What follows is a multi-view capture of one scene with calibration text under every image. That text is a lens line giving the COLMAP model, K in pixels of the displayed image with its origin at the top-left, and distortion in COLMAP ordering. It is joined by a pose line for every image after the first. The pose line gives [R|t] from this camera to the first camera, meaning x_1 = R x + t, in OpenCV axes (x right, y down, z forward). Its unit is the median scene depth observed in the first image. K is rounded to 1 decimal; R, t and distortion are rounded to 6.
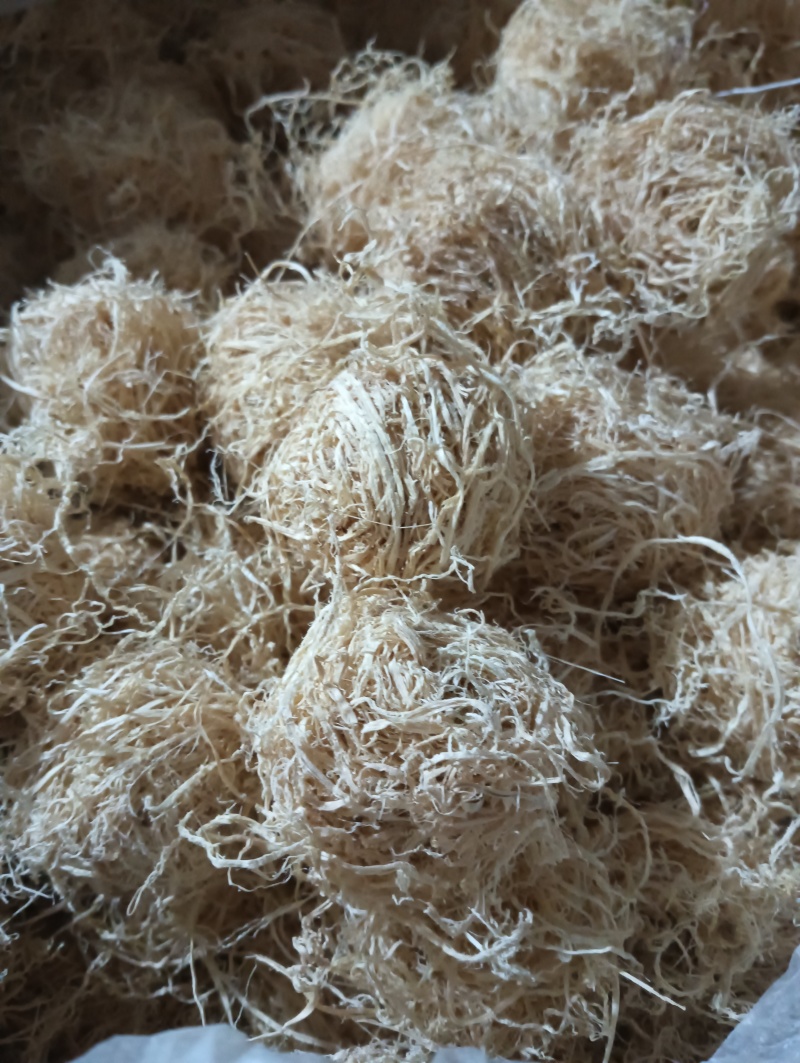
lens RADIAL K [[886.5, 0, 397.9], [0, 886.5, 530.1], [0, 0, 1]] dist [0.131646, -0.346917]
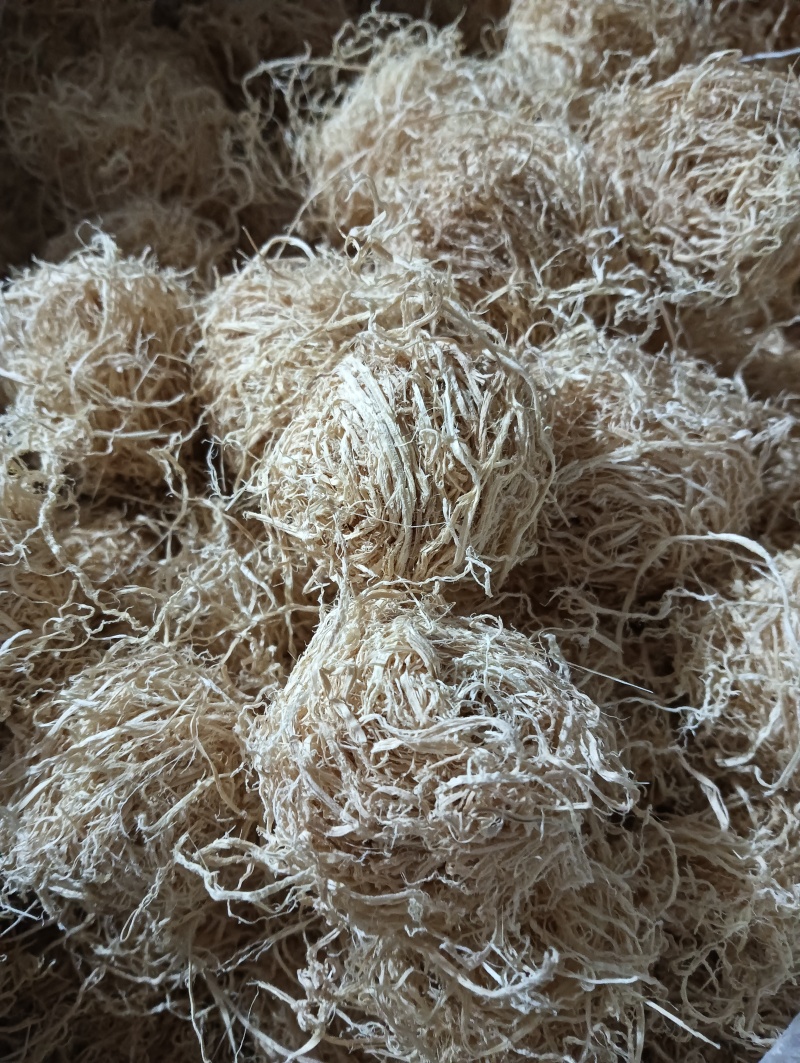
lens RADIAL K [[882.2, 0, 395.5], [0, 882.2, 531.9], [0, 0, 1]] dist [0.110346, -0.276193]
pose [[0.999998, -0.000329, -0.001737, -0.011835], [0.000376, 0.999629, 0.027237, -0.021008], [0.001728, -0.027237, 0.999627, 0.076368]]
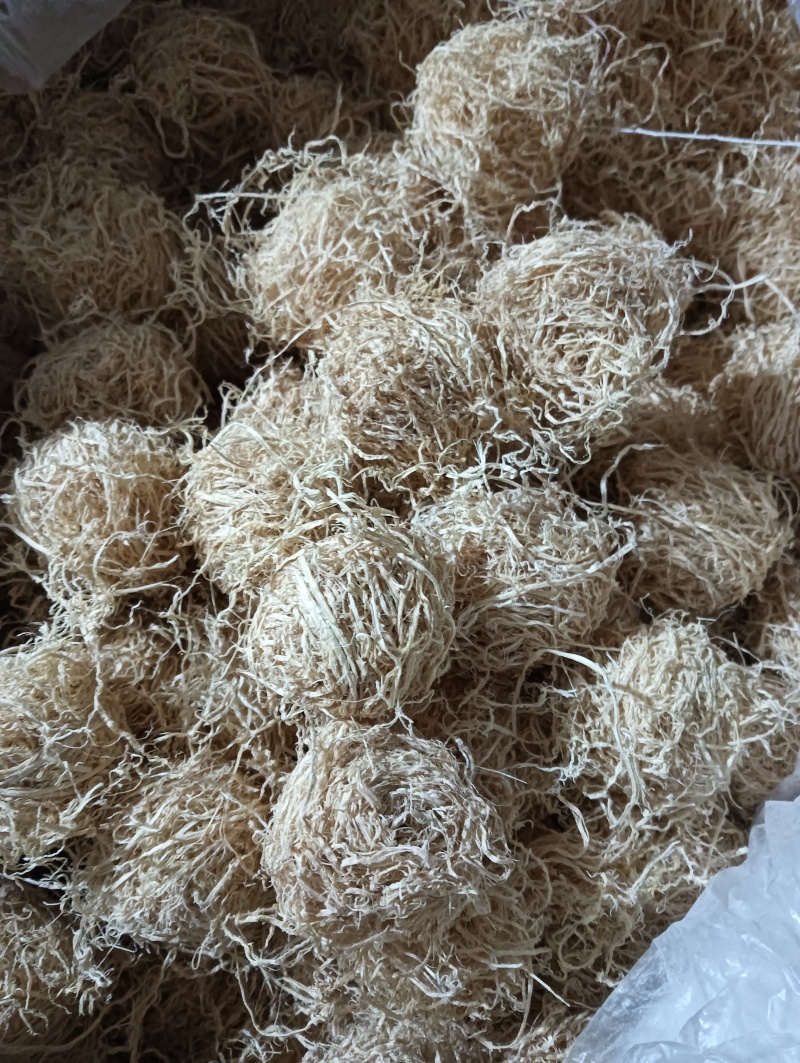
lens RADIAL K [[882.2, 0, 395.5], [0, 882.2, 531.9], [0, 0, 1]] dist [0.110346, -0.276193]
pose [[0.996326, -0.084284, 0.015188, 0.059432], [0.078123, 0.967119, 0.242027, -0.534852], [-0.035087, -0.239951, 0.970151, -0.228338]]
